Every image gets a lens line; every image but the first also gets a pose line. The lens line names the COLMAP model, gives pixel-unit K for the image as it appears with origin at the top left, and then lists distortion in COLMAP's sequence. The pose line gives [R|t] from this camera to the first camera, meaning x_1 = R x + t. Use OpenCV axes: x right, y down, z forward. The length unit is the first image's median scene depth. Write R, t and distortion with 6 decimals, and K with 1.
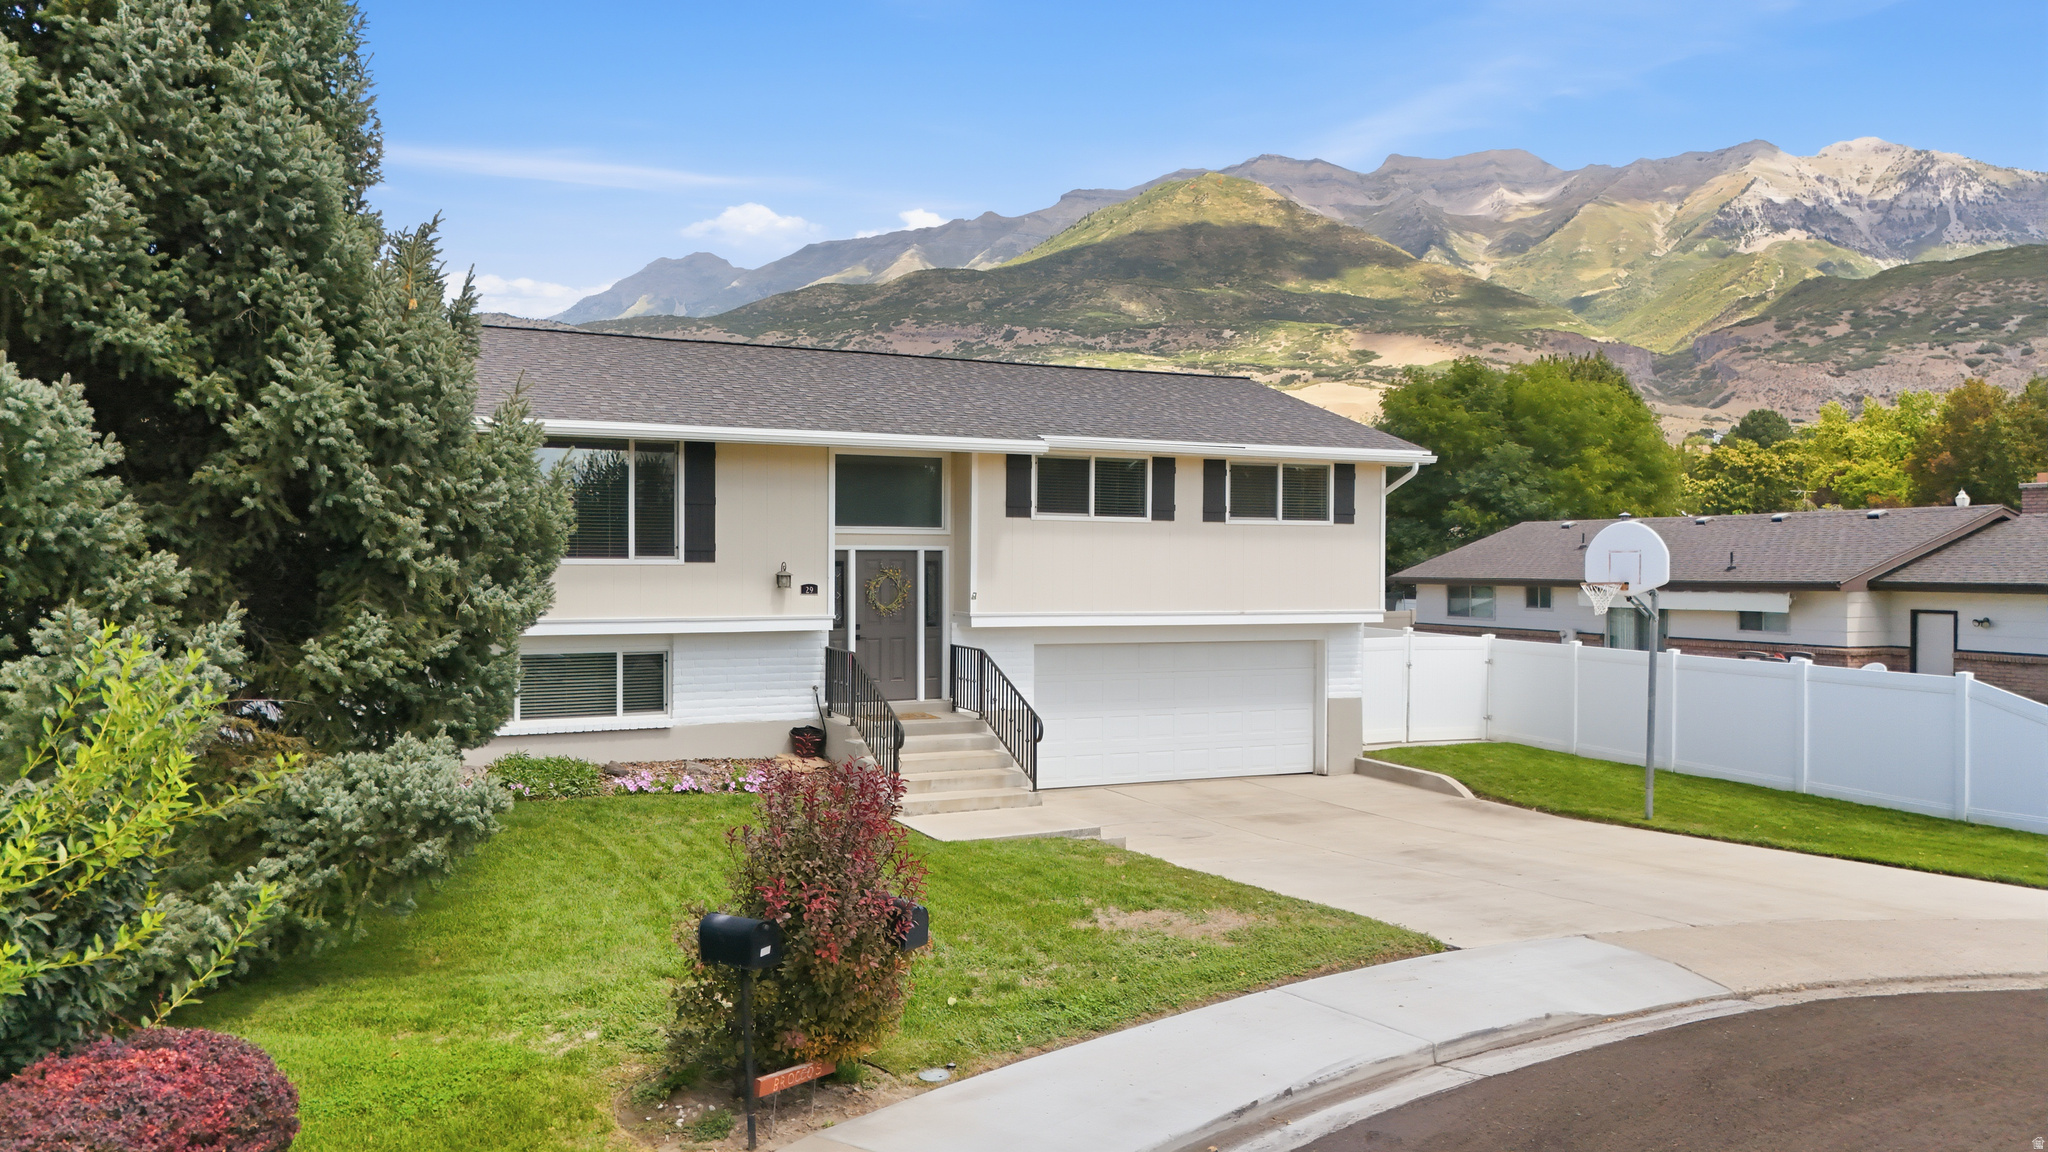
lens RADIAL K [[1503.3, 0, 1024.0], [0, 1503.3, 576.0], [0, 0, 1]] dist [0.074942, -0.074810]
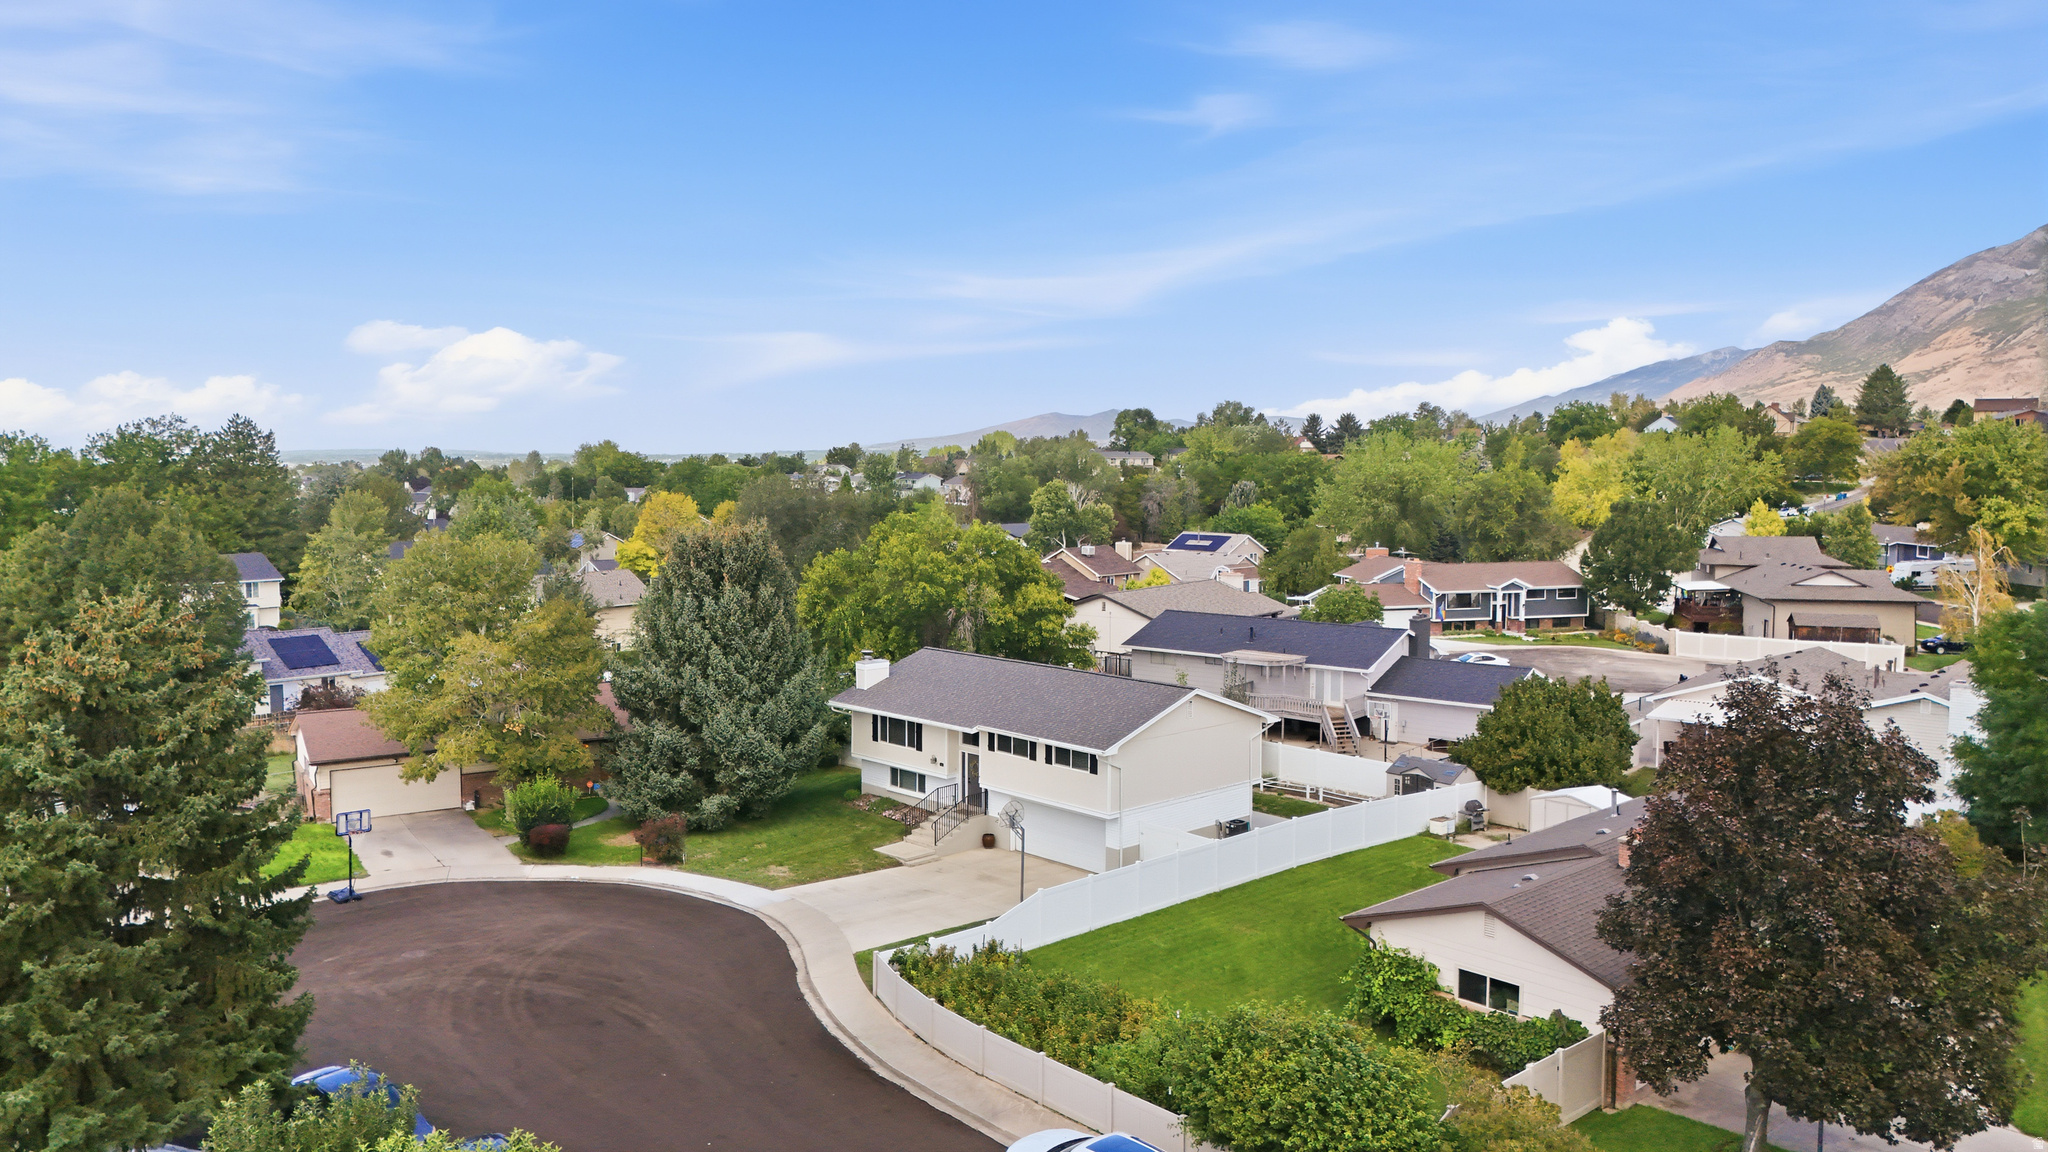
lens RADIAL K [[1503.3, 0, 1024.0], [0, 1503.3, 576.0], [0, 0, 1]] dist [0.074942, -0.074810]
pose [[0.326120, 0.076877, -0.942197, 2.800283], [-0.008335, 0.996883, 0.078454, -0.623988], [0.945292, -0.017733, 0.325744, 0.153484]]
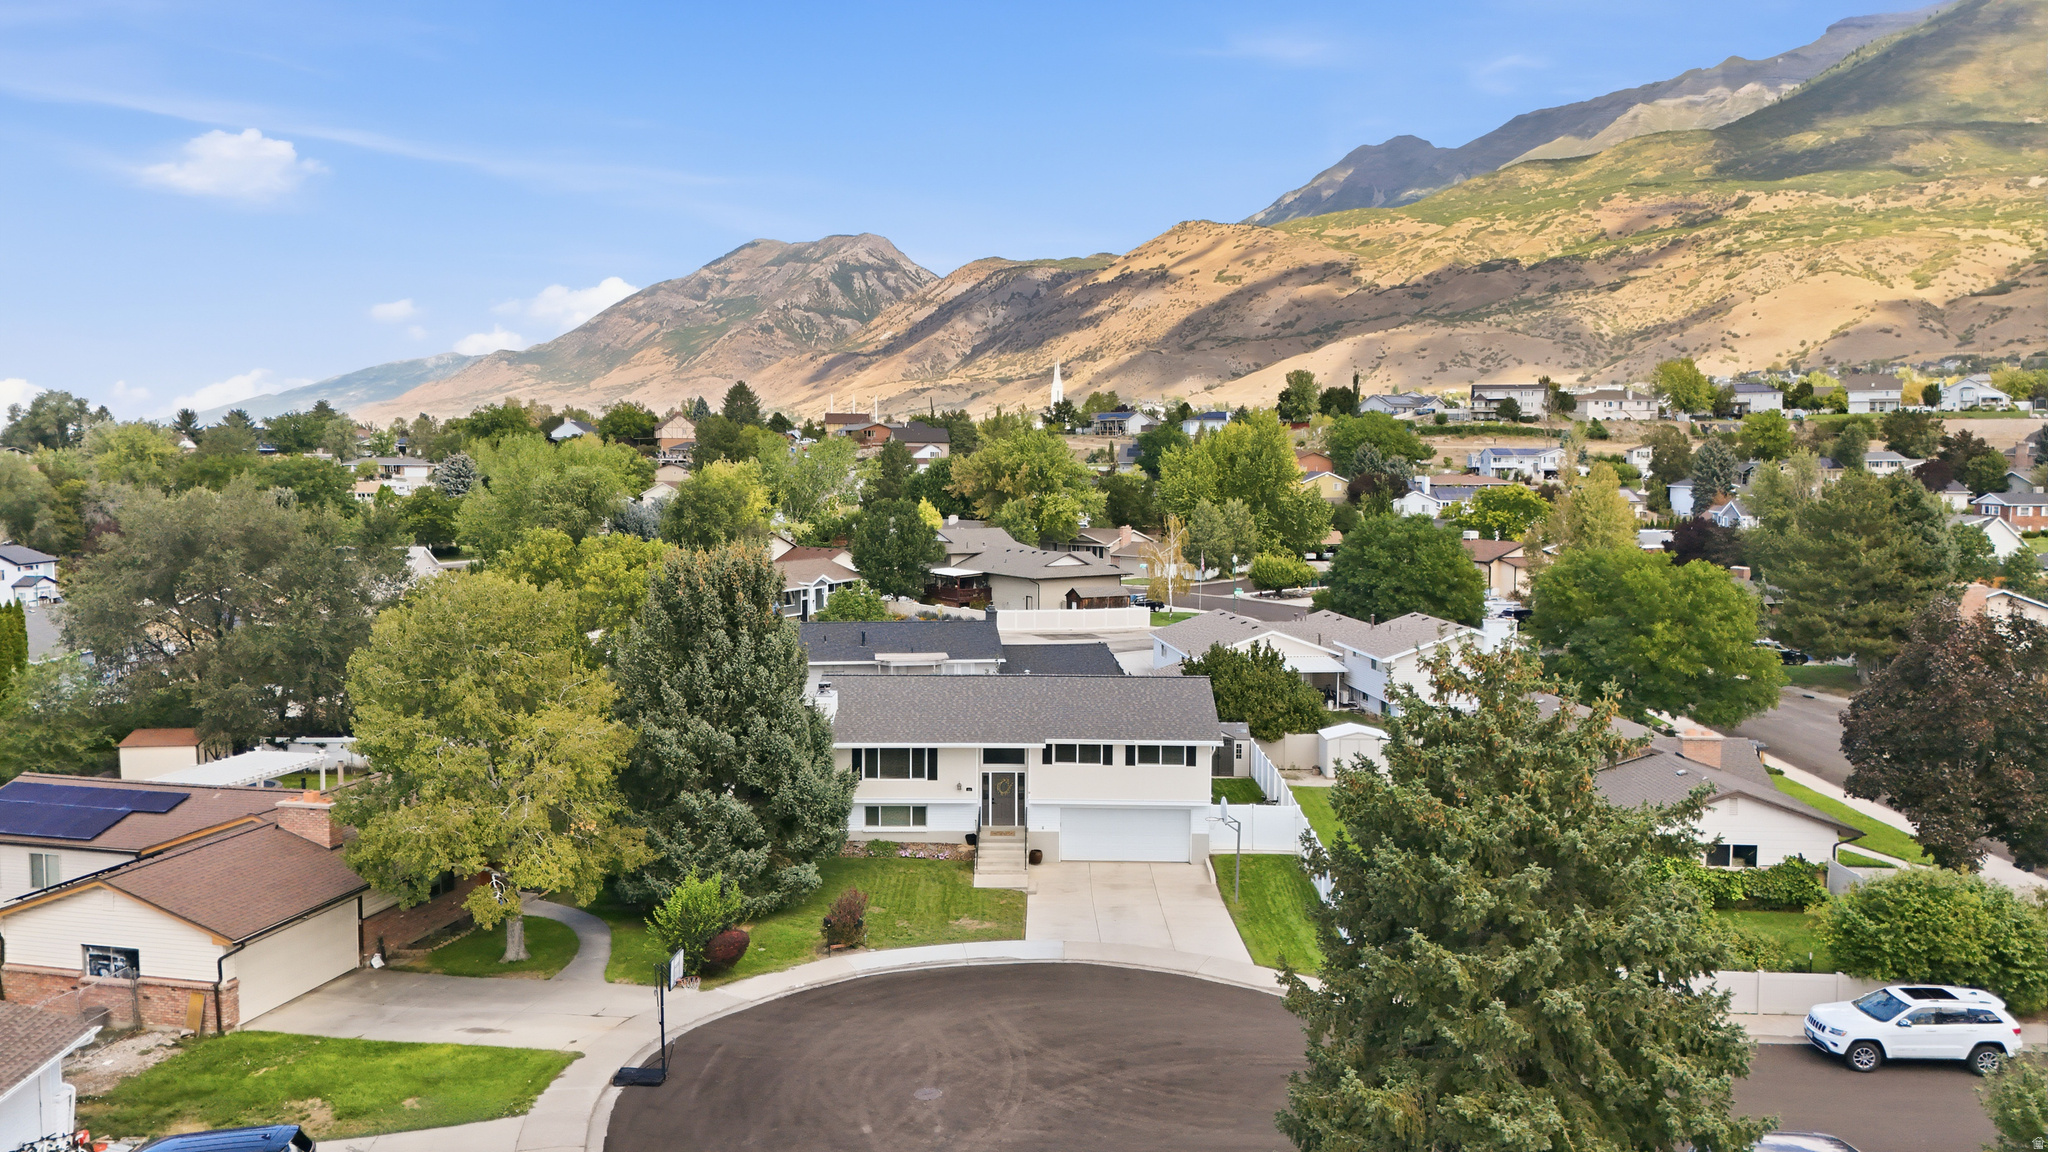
lens RADIAL K [[1503.3, 0, 1024.0], [0, 1503.3, 576.0], [0, 0, 1]] dist [0.074942, -0.074810]
pose [[0.900306, 0.034376, -0.433898, 1.210490], [-0.003248, 0.997379, 0.072279, -0.617902], [0.435246, -0.063664, 0.898058, -1.562845]]
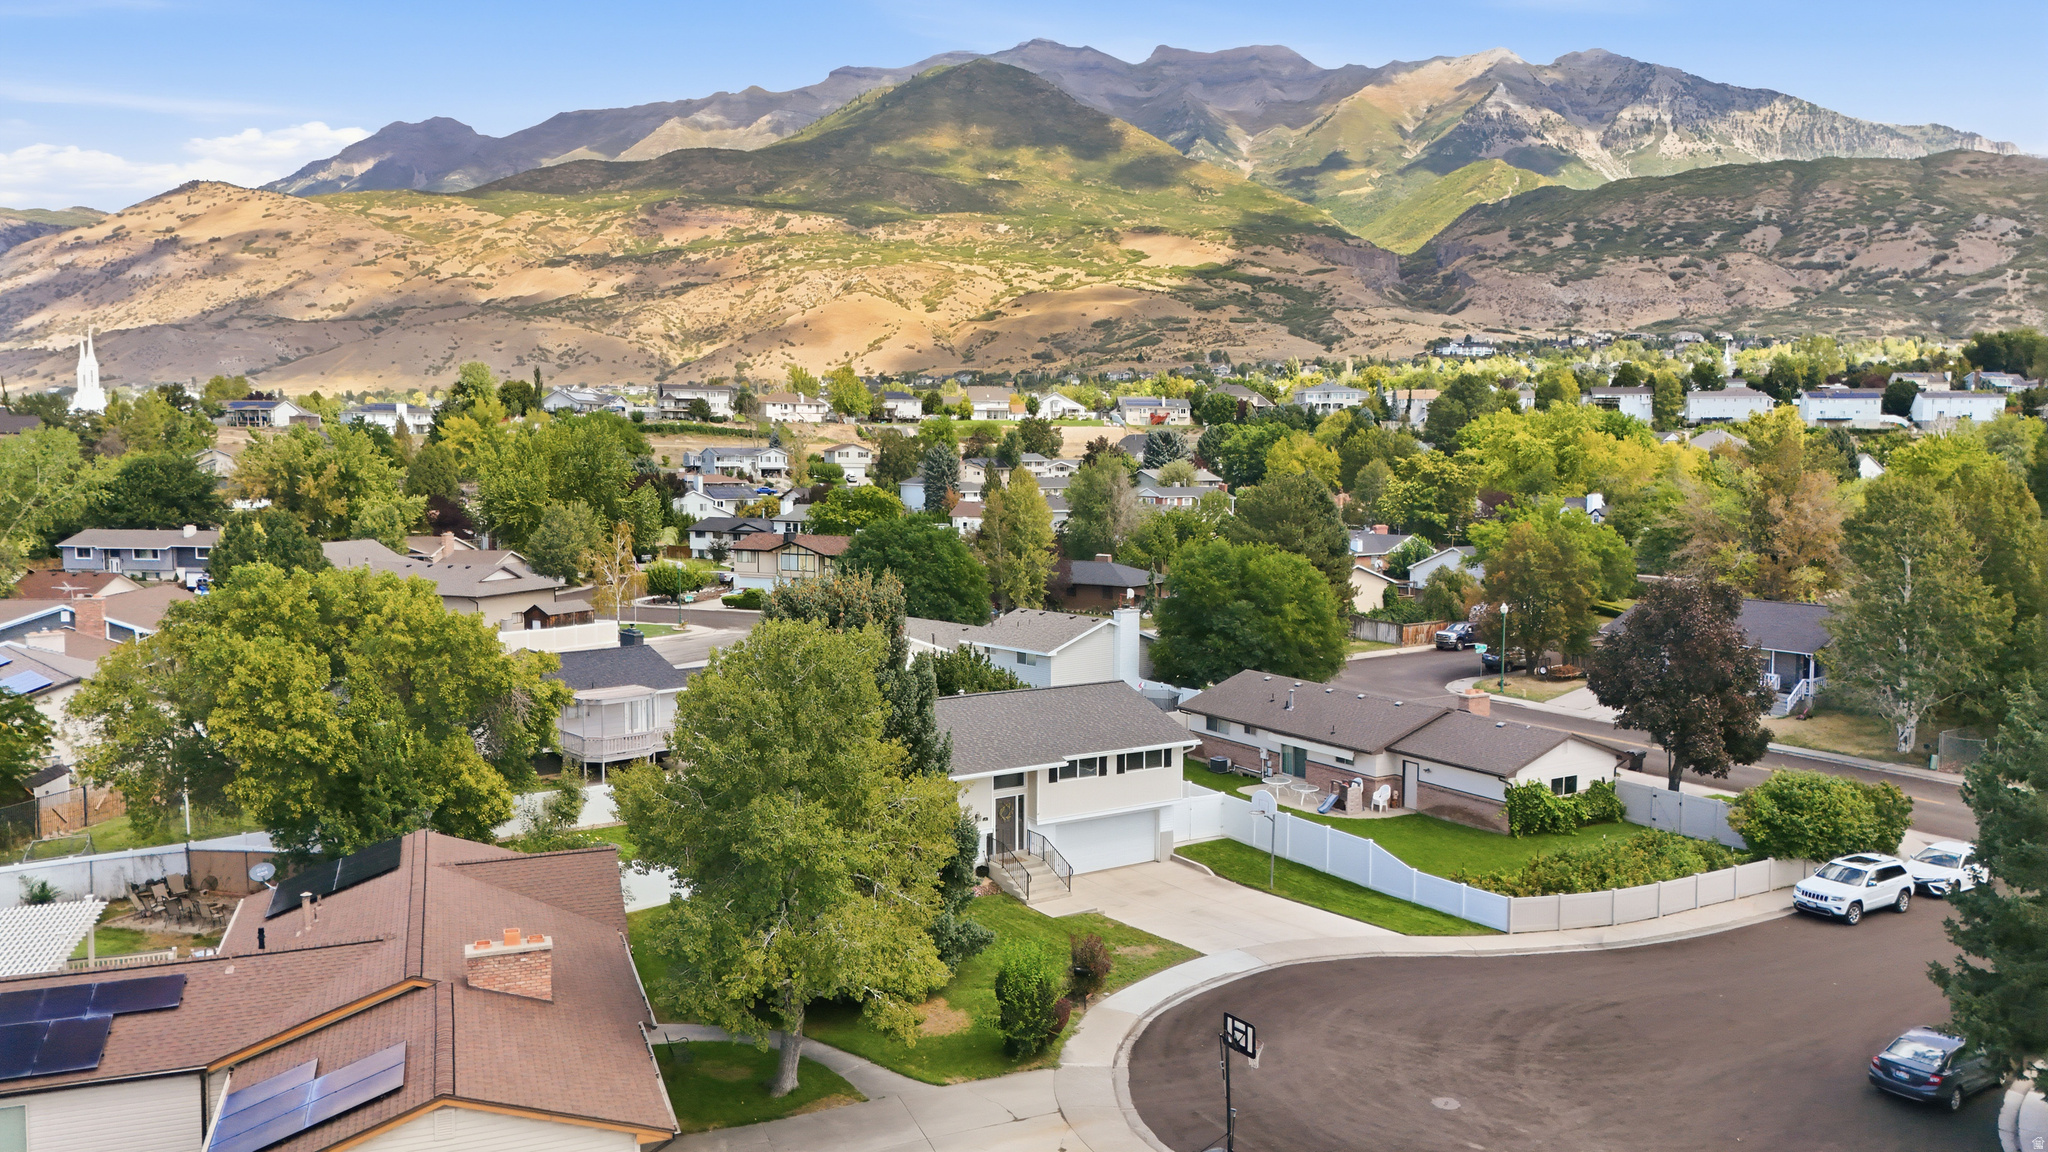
lens RADIAL K [[1502.6, 0, 1030.0], [0, 1502.6, 579.2], [0, 0, 1]] dist [0.071270, -0.079664]
pose [[0.988155, -0.010621, 0.153090, -0.481028], [-0.001054, 0.997109, 0.075977, -0.645450], [-0.153454, -0.075239, 0.985287, -1.724524]]
